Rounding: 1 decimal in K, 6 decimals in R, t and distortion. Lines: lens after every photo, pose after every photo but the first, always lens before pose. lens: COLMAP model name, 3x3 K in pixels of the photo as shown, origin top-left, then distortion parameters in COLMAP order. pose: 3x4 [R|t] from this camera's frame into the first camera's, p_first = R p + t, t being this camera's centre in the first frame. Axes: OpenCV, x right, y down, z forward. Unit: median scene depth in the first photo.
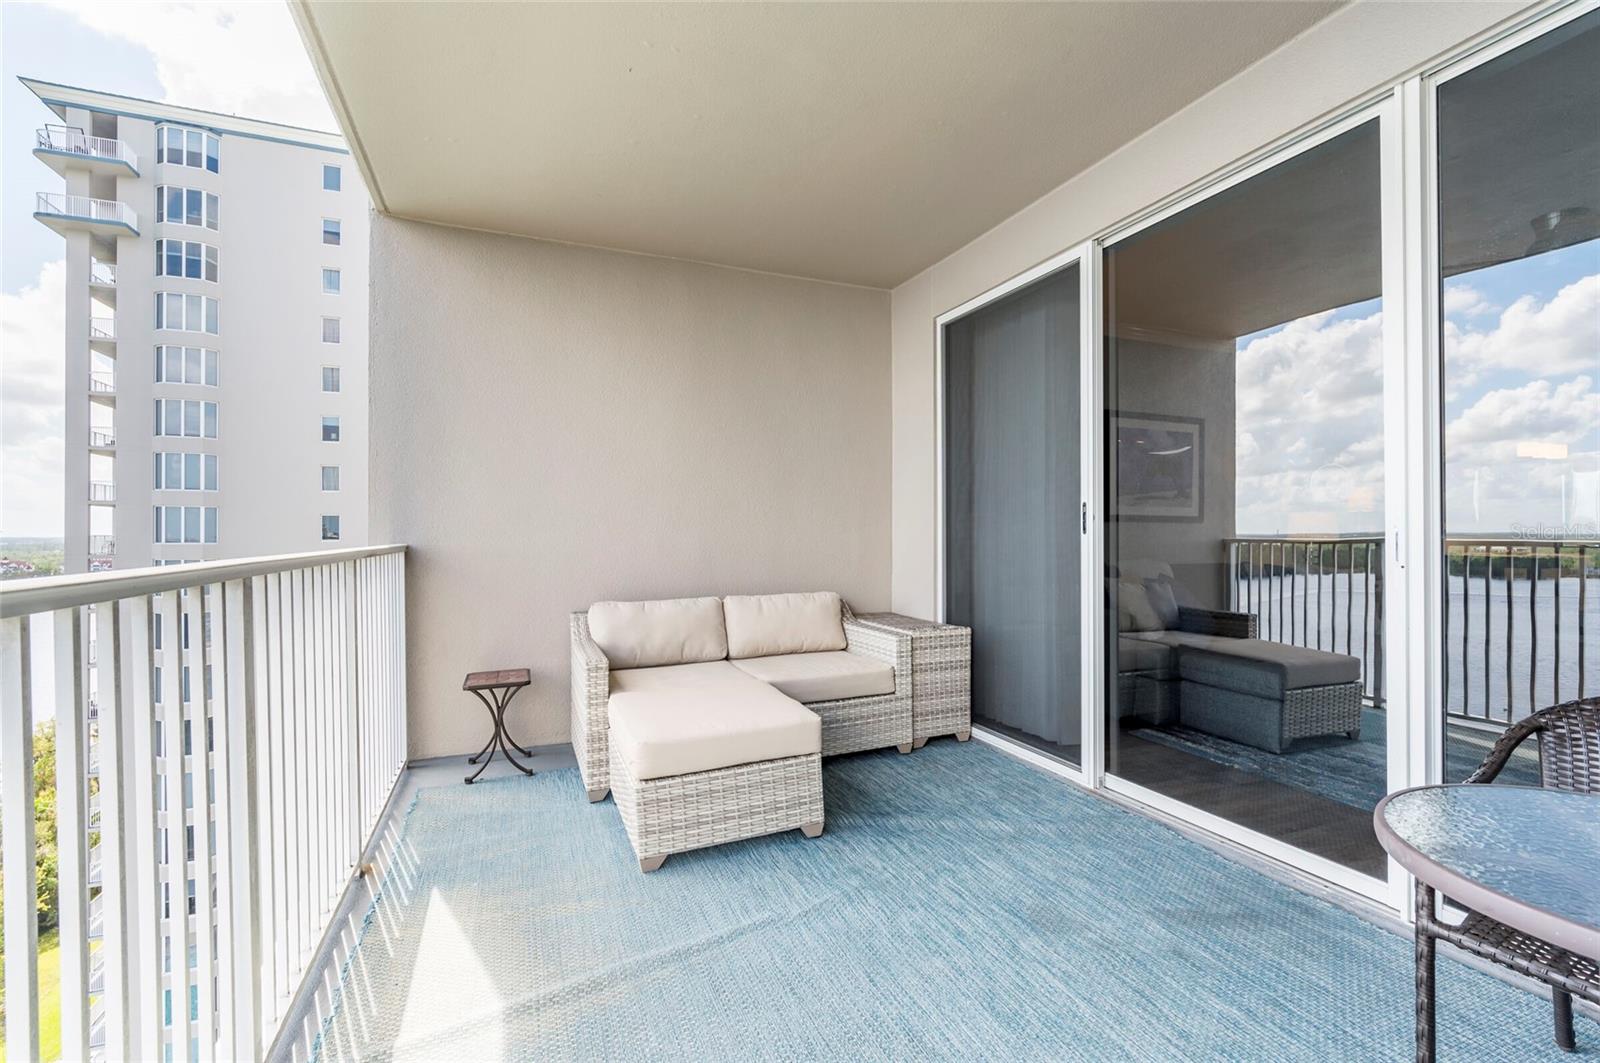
lens RADIAL K [[708.0, 0, 800.0], [0, 708.0, 531.5], [0, 0, 1]] dist [0.000279, -0.000004]
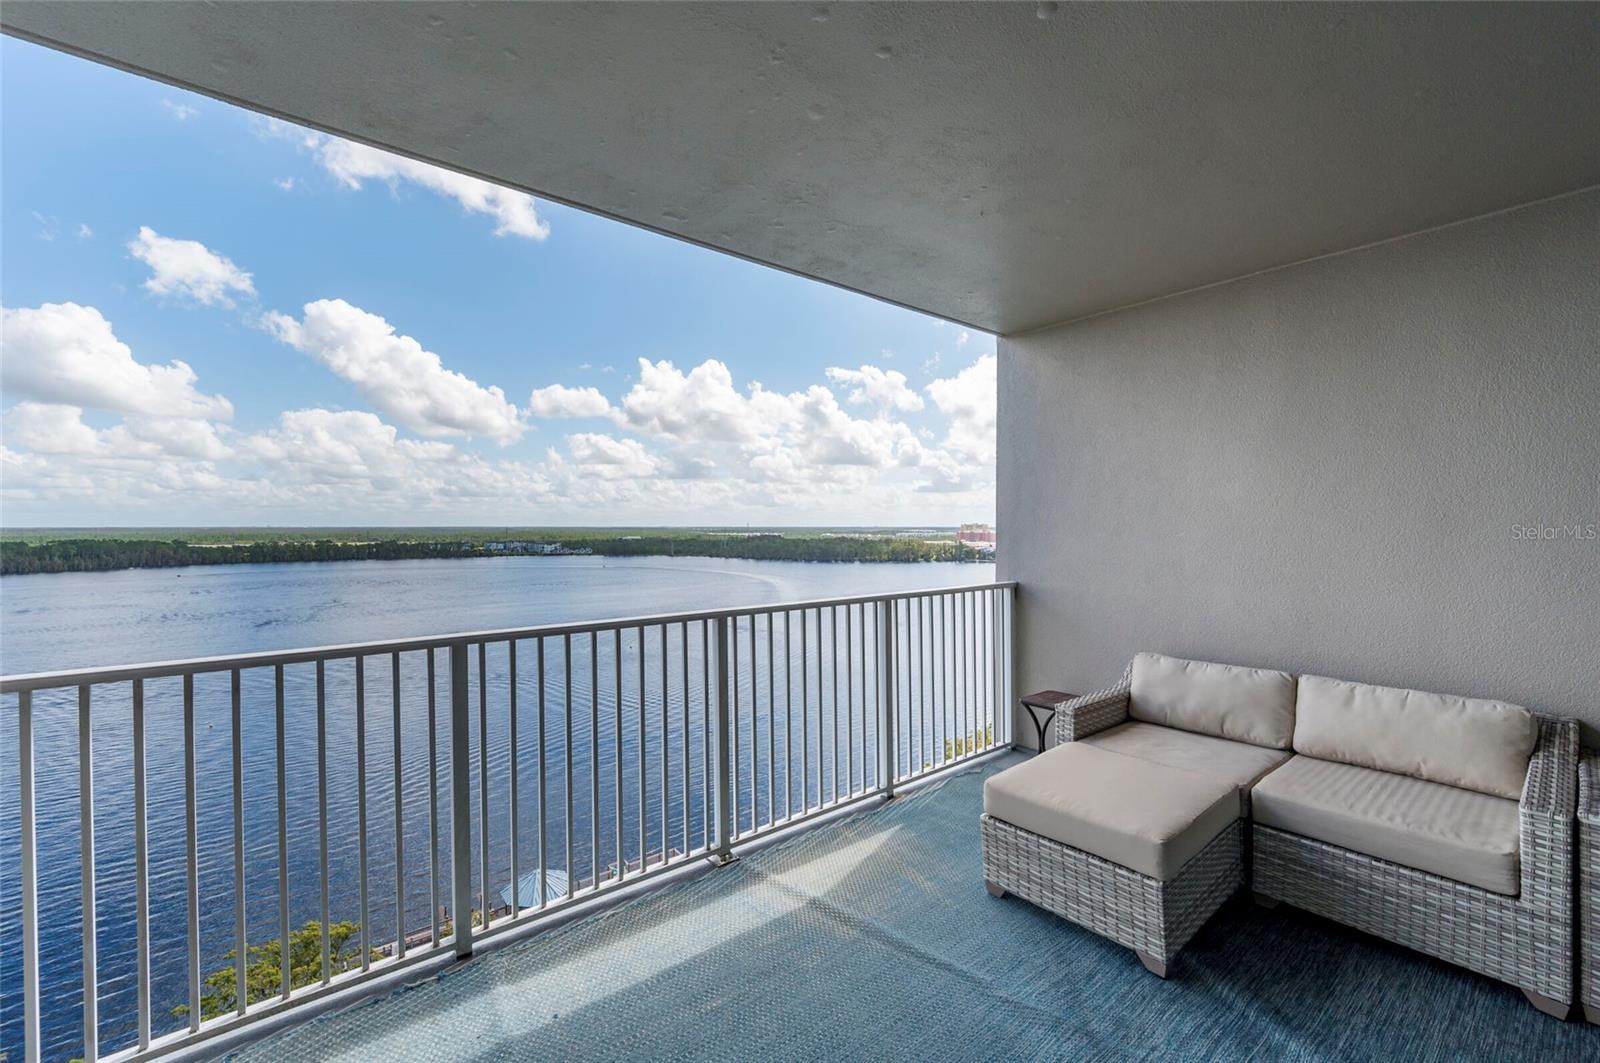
lens RADIAL K [[636.3, 0, 800.0], [0, 636.3, 531.5], [0, 0, 1]] dist [-0.000385, 0.000053]
pose [[0.287977, 0.006278, -0.957617, 0.467767], [0.000212, 0.999978, 0.006619, -0.084322], [0.957637, -0.002109, 0.287970, 0.266496]]
